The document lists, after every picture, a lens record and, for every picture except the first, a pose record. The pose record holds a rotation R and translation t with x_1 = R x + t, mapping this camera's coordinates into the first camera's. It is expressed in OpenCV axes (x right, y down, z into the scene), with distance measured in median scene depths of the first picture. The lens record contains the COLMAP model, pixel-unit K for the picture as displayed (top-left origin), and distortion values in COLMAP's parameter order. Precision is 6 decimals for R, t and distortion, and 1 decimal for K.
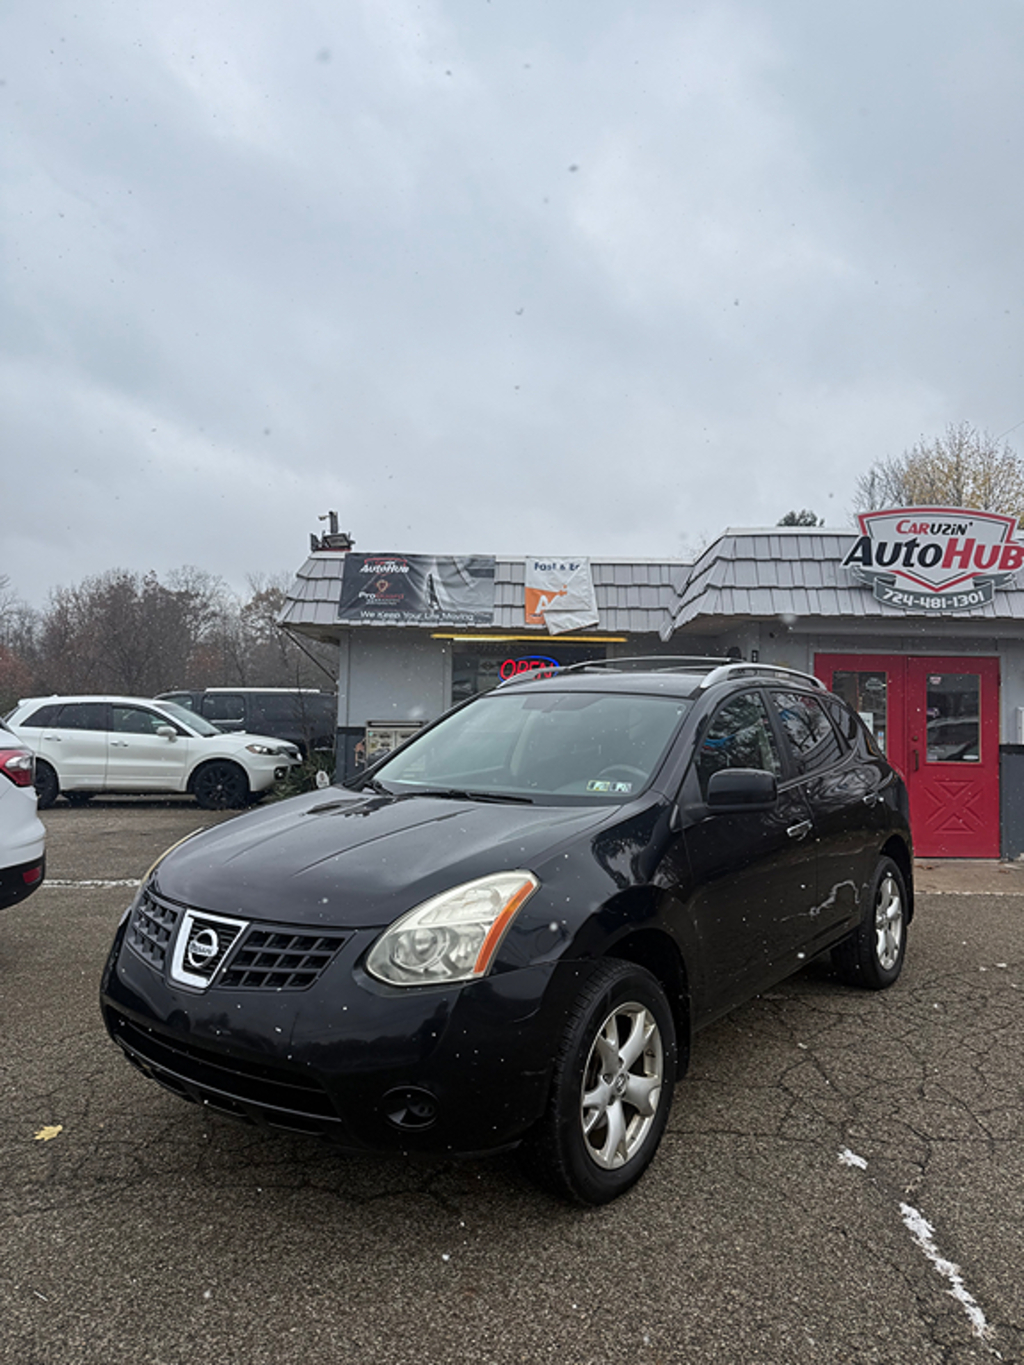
lens RADIAL K [[955.5, 0, 524.4], [0, 955.5, 677.0], [0, 0, 1]] dist [0.204012, -0.394058]
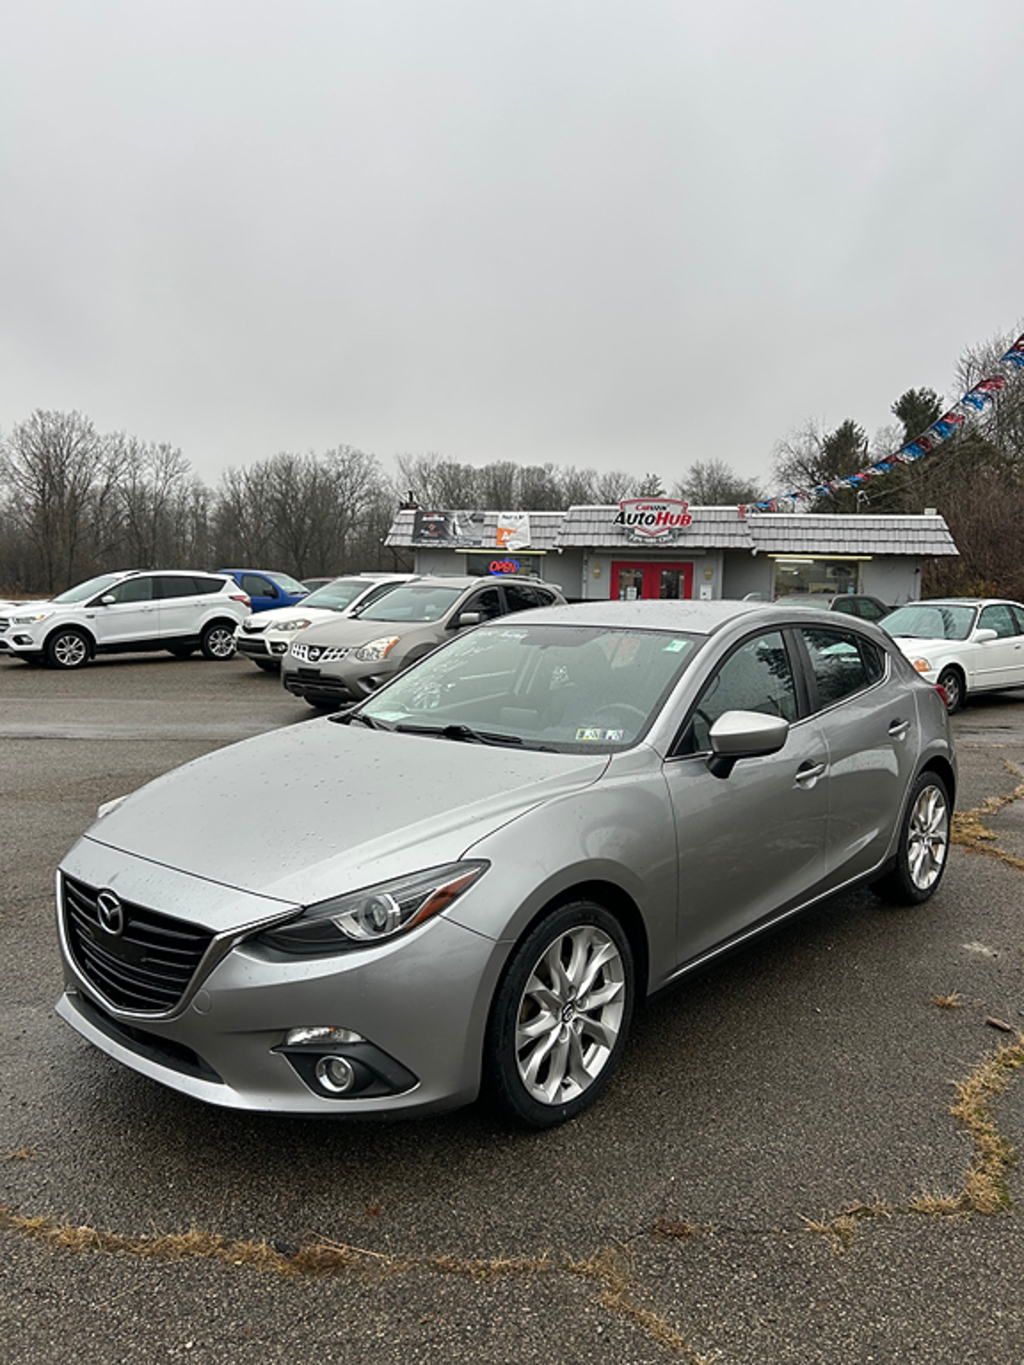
lens RADIAL K [[1020.3, 0, 512.0], [0, 1020.3, 682.5], [0, 0, 1]] dist [0.085038, -0.002119]
pose [[0.984897, 0.018371, -0.172163, 0.427406], [0.003838, 0.991794, 0.127785, -0.043113], [0.173098, -0.126516, 0.976745, -1.235437]]
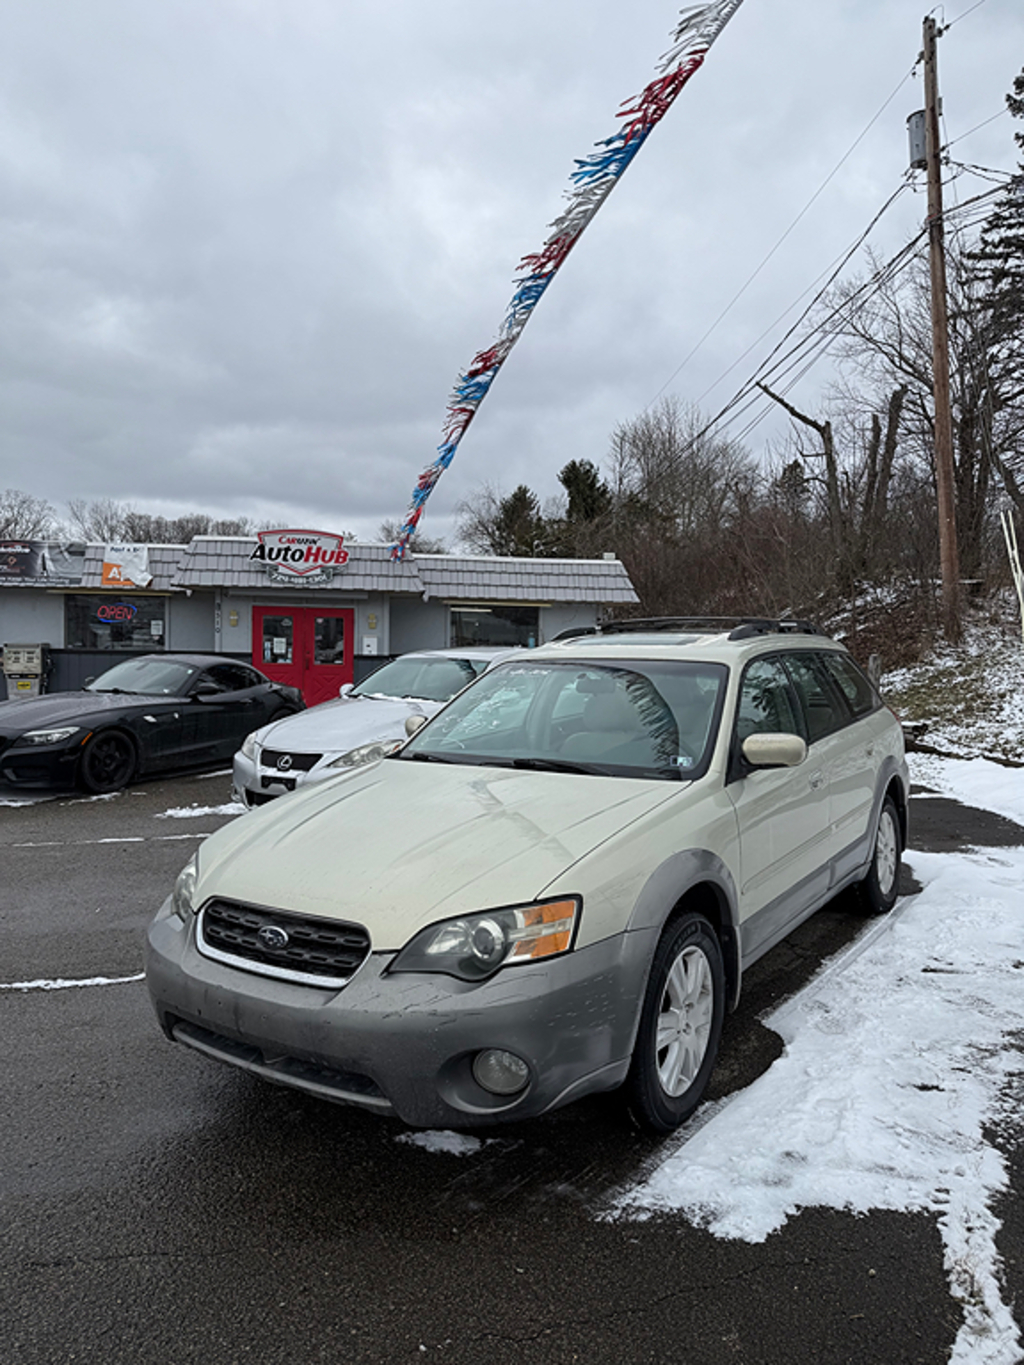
lens RADIAL K [[954.3, 0, 512.0], [0, 954.3, 682.5], [0, 0, 1]] dist [0.203283, -0.398141]
pose [[0.992349, -0.008505, 0.123171, 0.491412], [-0.001368, 0.996806, 0.079845, -0.023005], [-0.123457, -0.079402, 0.989168, -0.768280]]
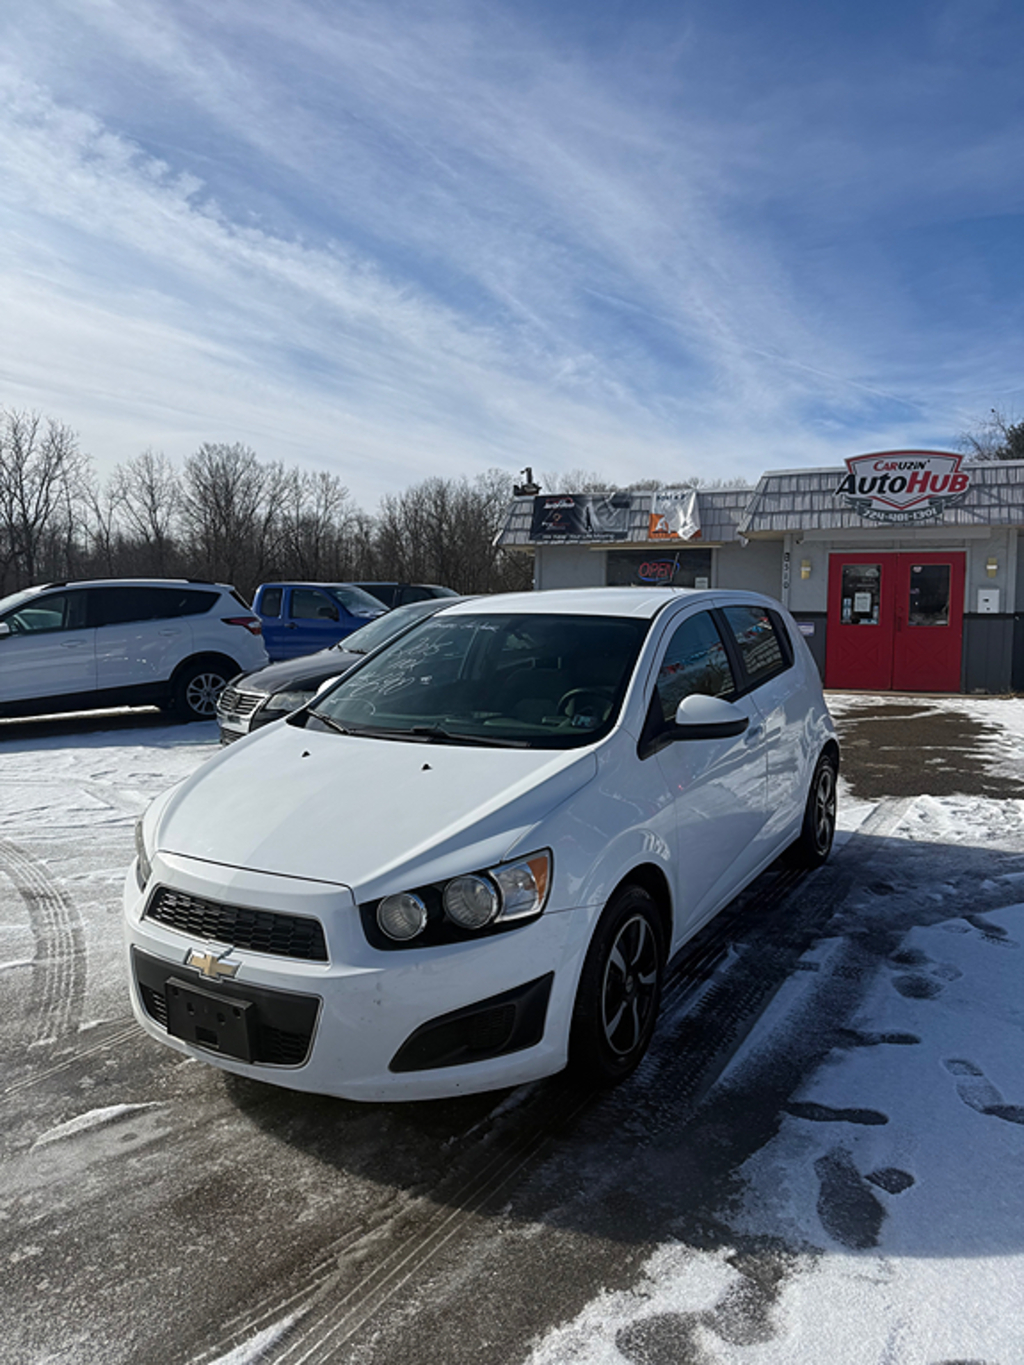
lens RADIAL K [[955.5, 0, 524.4], [0, 955.5, 677.0], [0, 0, 1]] dist [0.204012, -0.394058]
pose [[0.952282, 0.006602, -0.305148, 0.272907], [0.028086, 0.993629, 0.109146, -0.010796], [0.303925, -0.112508, 0.946029, -0.492787]]
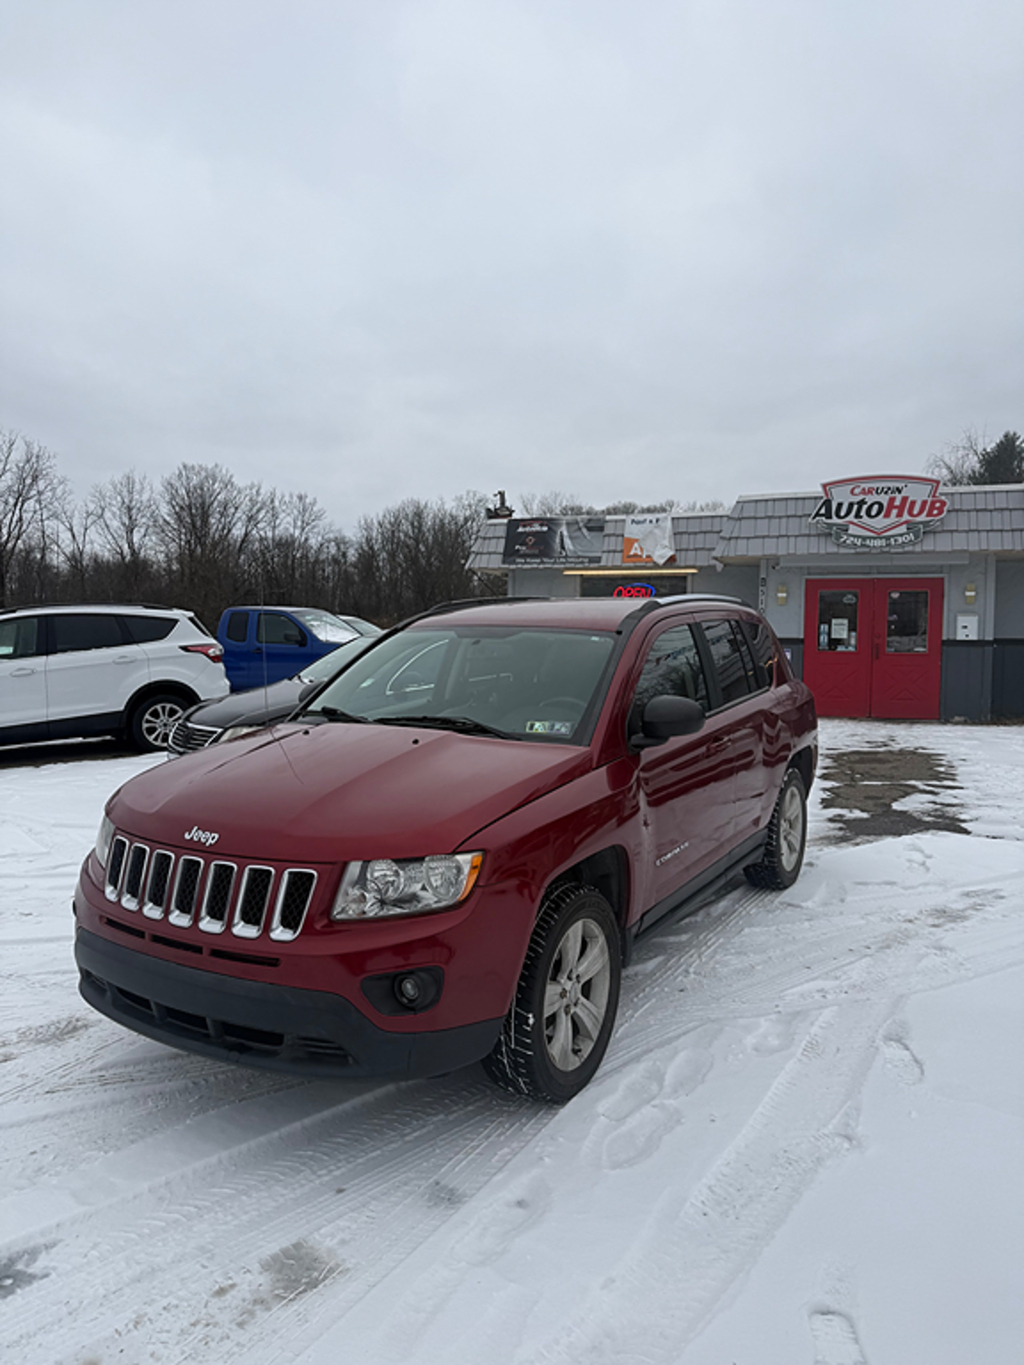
lens RADIAL K [[954.3, 0, 512.0], [0, 954.3, 682.5], [0, 0, 1]] dist [0.203283, -0.398141]
pose [[0.955541, 0.003033, -0.294844, 0.270735], [0.025872, 0.995228, 0.094084, -0.016026], [0.293722, -0.097529, 0.950902, -0.461928]]
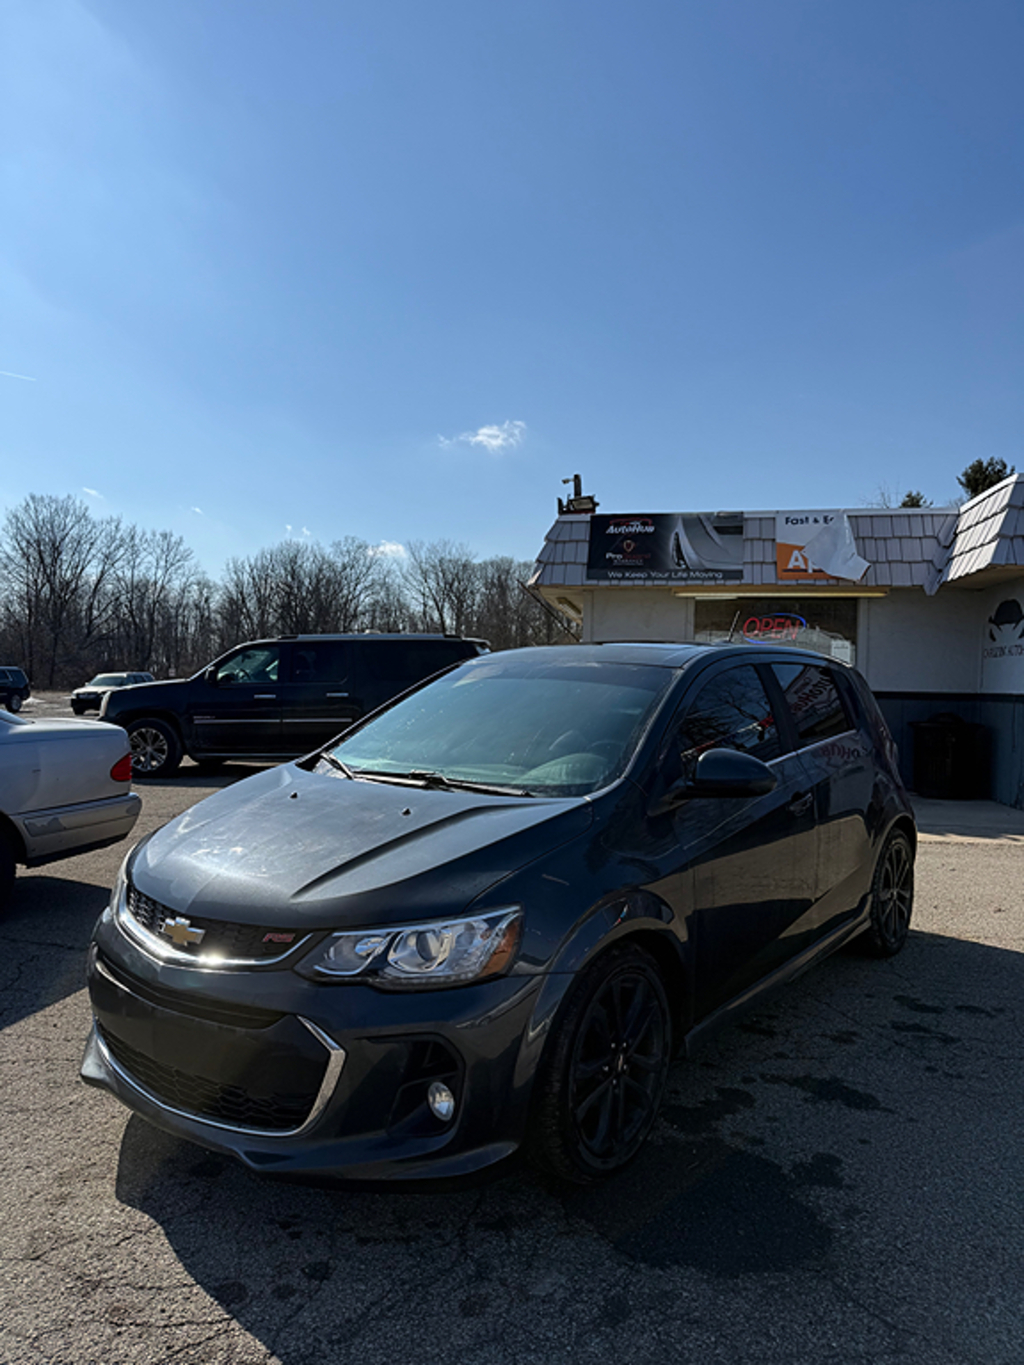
lens RADIAL K [[955.5, 0, 524.4], [0, 955.5, 677.0], [0, 0, 1]] dist [0.204012, -0.394058]
pose [[0.988868, -0.003197, -0.148760, -0.107299], [0.008713, 0.999298, 0.036443, 0.005221], [0.148539, -0.037334, 0.988202, -0.024205]]
